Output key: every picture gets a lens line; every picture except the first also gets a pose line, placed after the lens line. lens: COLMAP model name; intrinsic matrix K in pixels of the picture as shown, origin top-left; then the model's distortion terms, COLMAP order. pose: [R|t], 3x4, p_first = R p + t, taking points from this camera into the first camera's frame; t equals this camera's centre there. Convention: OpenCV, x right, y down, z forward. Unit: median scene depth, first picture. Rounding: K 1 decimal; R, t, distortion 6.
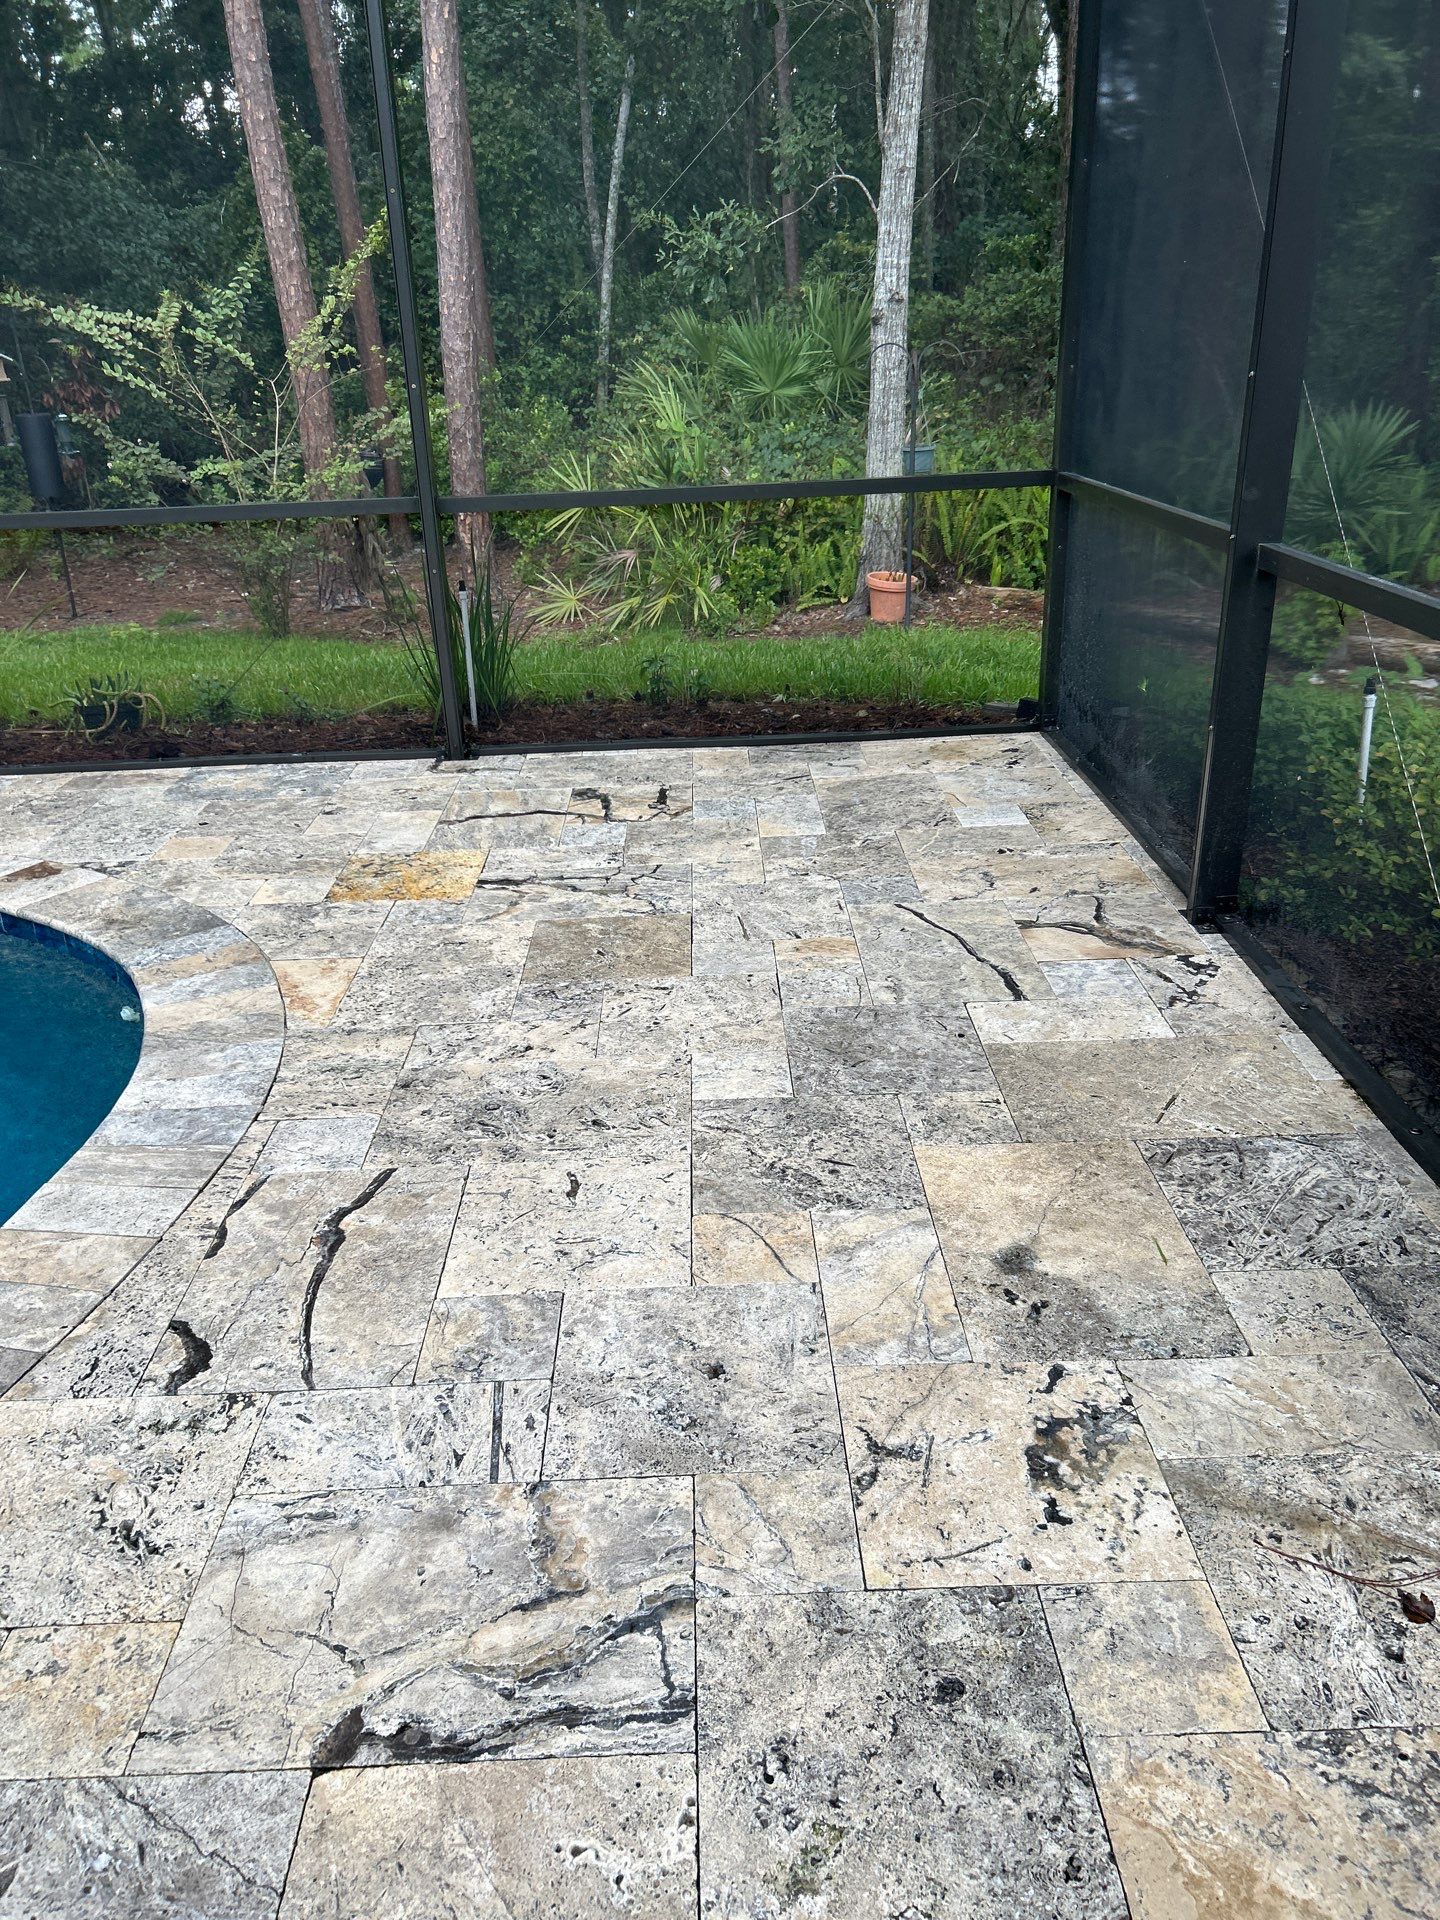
lens RADIAL K [[1347.5, 0, 720.0], [0, 1347.5, 960.0], [0, 0, 1]] dist [0.086386, -0.149289]
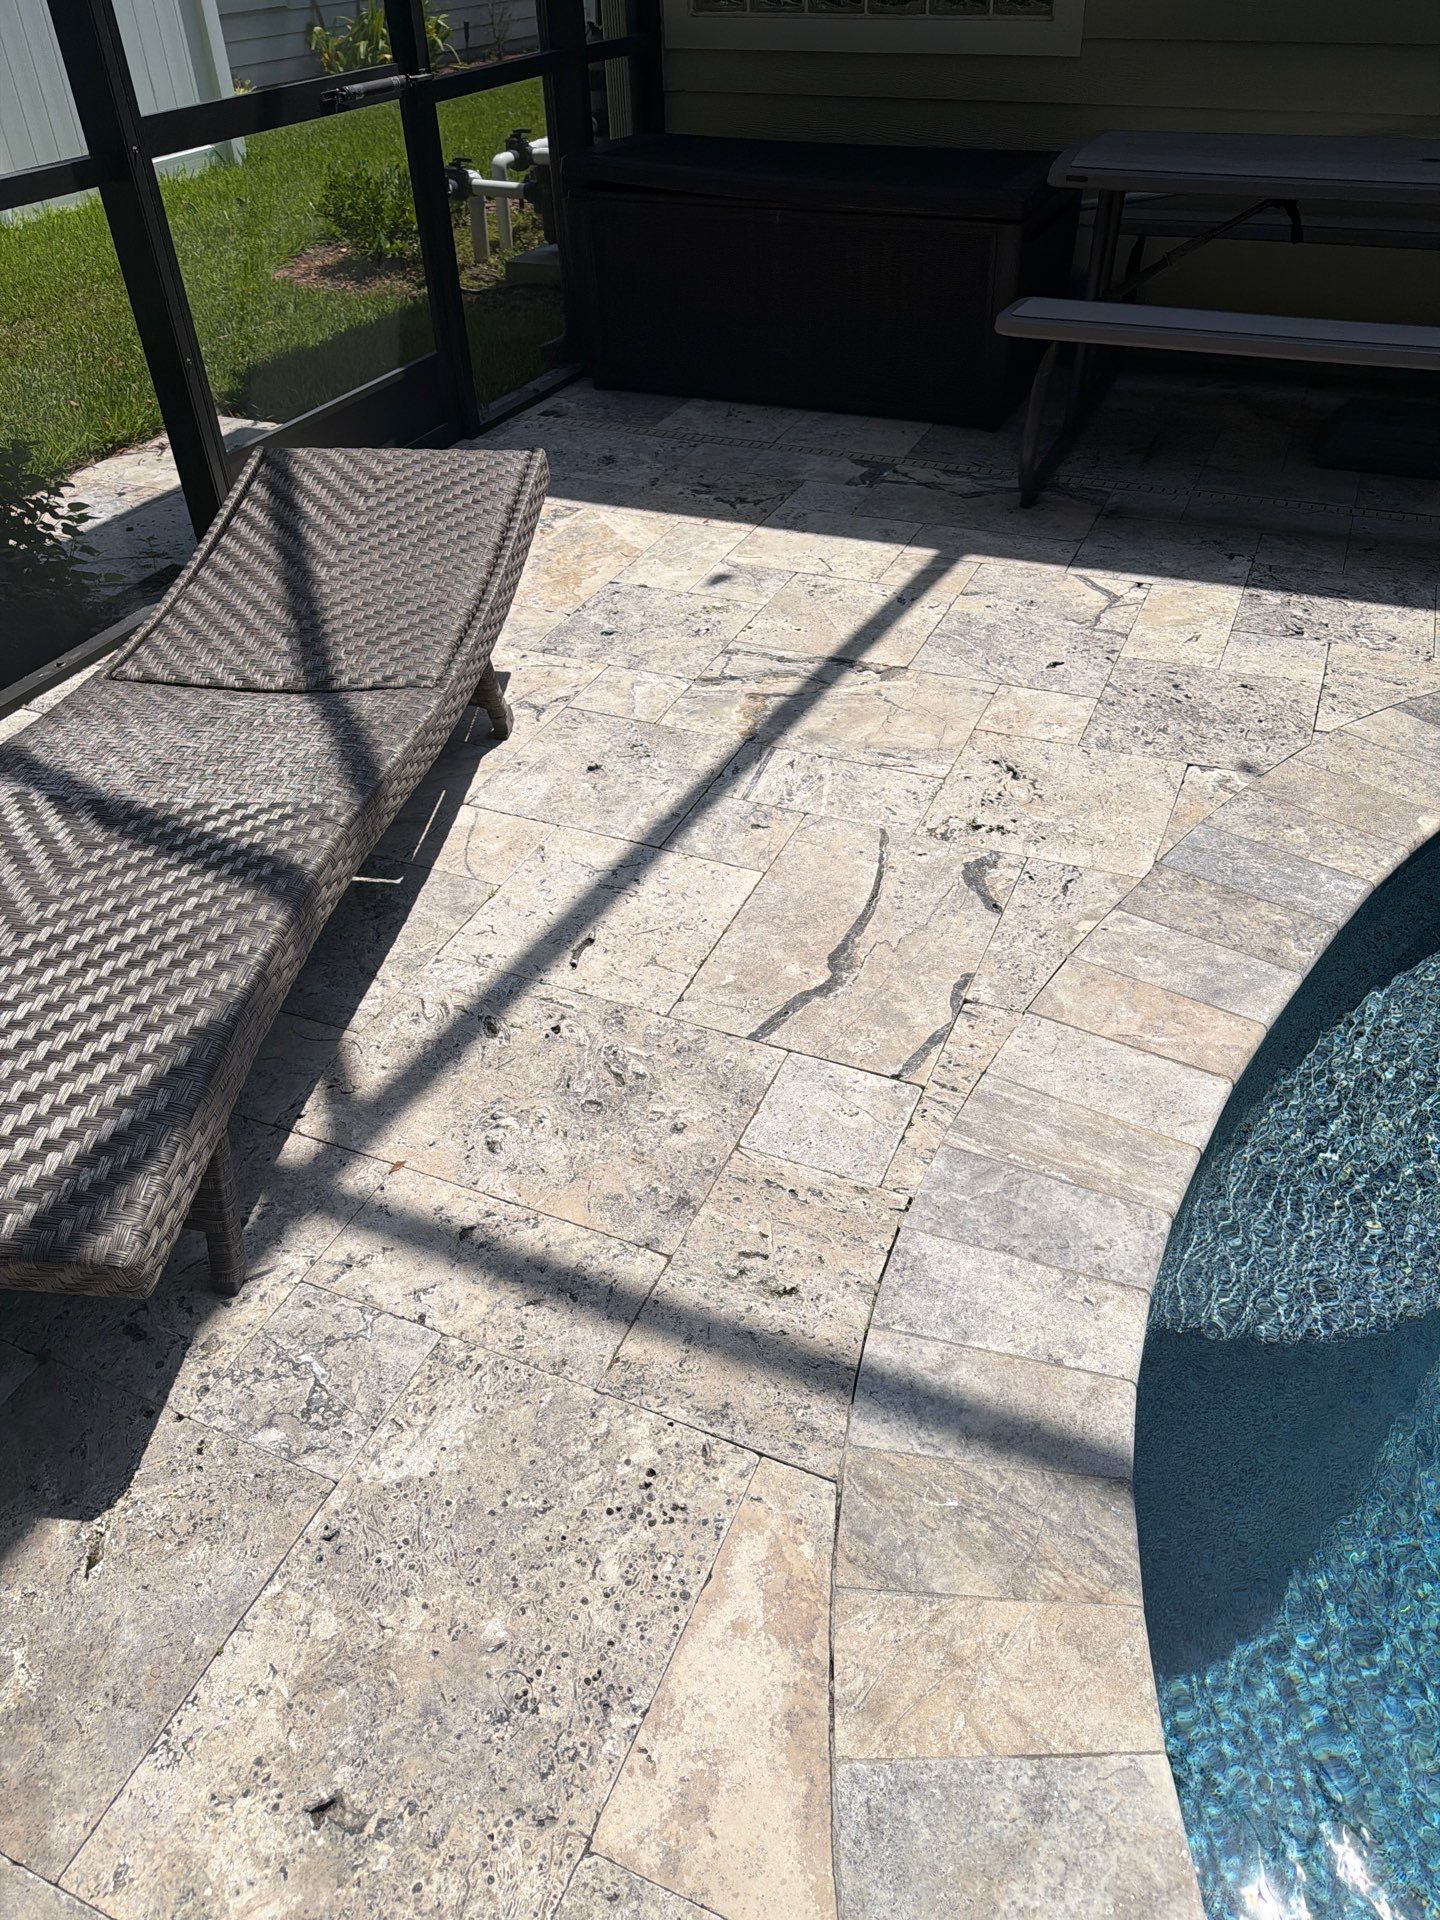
lens RADIAL K [[1347.5, 0, 720.0], [0, 1347.5, 960.0], [0, 0, 1]] dist [0.086386, -0.149289]
pose [[-0.898779, -0.216505, 0.381211, -0.591941], [0.244178, 0.474966, 0.845449, -0.623930], [-0.364107, 0.852956, -0.374023, 1.448853]]
